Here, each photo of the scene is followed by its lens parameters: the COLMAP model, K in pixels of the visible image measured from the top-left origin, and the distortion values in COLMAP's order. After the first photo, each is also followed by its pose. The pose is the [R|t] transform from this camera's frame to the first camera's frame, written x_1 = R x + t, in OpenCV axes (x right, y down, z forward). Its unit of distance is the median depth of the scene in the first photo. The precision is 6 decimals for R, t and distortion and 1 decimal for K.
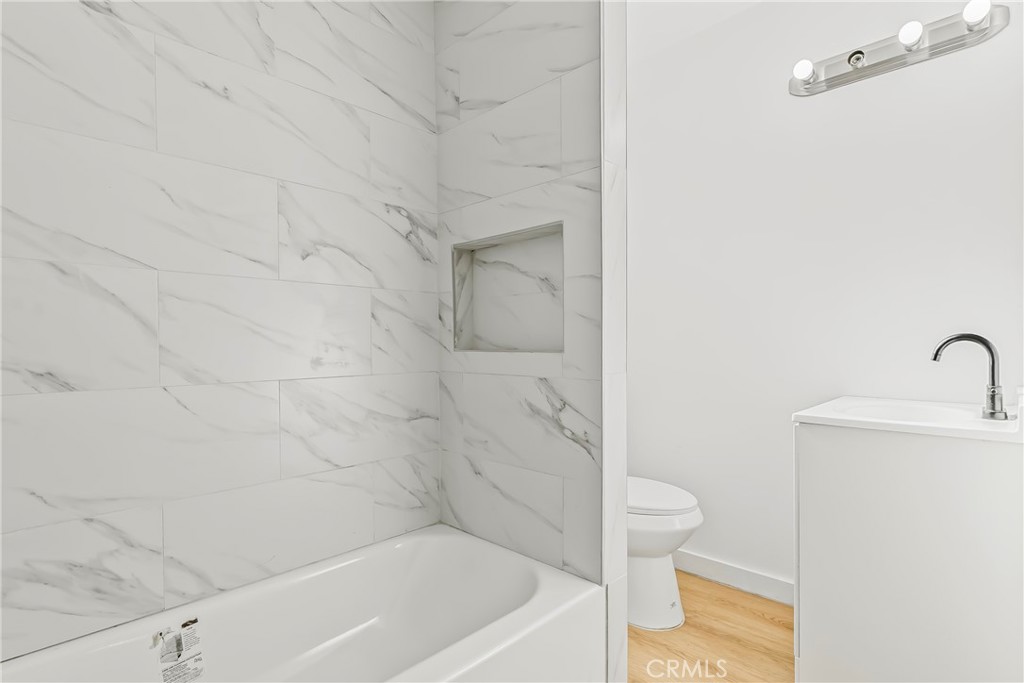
lens RADIAL K [[489.6, 0, 510.0], [0, 489.6, 347.7], [0, 0, 1]] dist [0.002696, -0.000547]
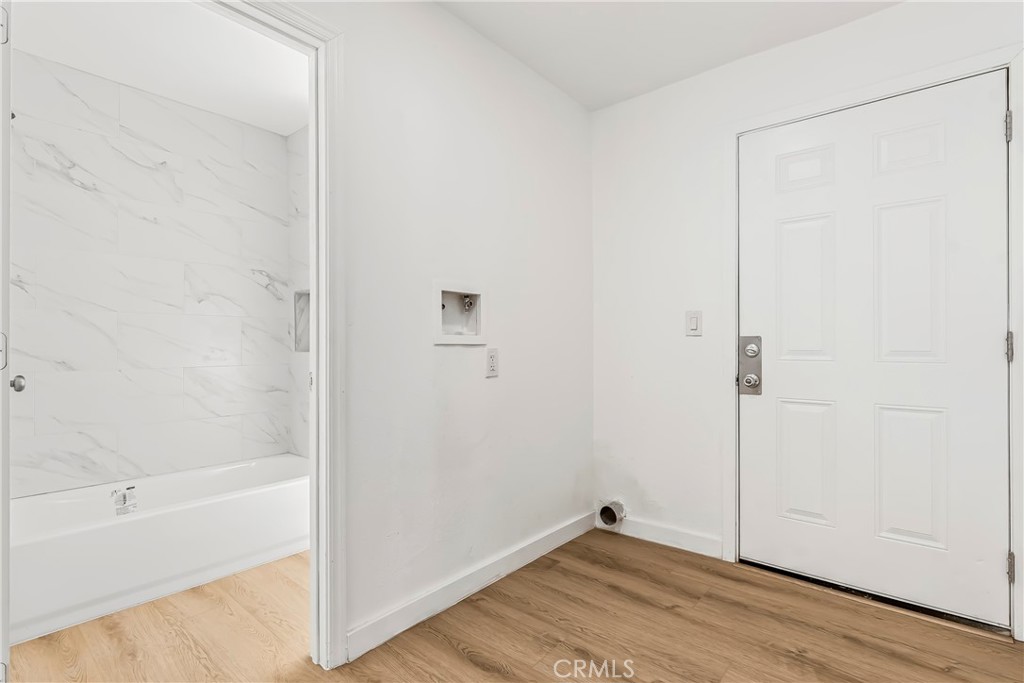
lens RADIAL K [[489.6, 0, 514.5], [0, 489.6, 337.9], [0, 0, 1]] dist [0.002696, -0.000547]
pose [[0.998176, 0.002487, 0.060327, 0.638125], [-0.001067, 0.999722, -0.023558, -0.004040], [-0.060369, 0.023451, 0.997901, -0.894602]]
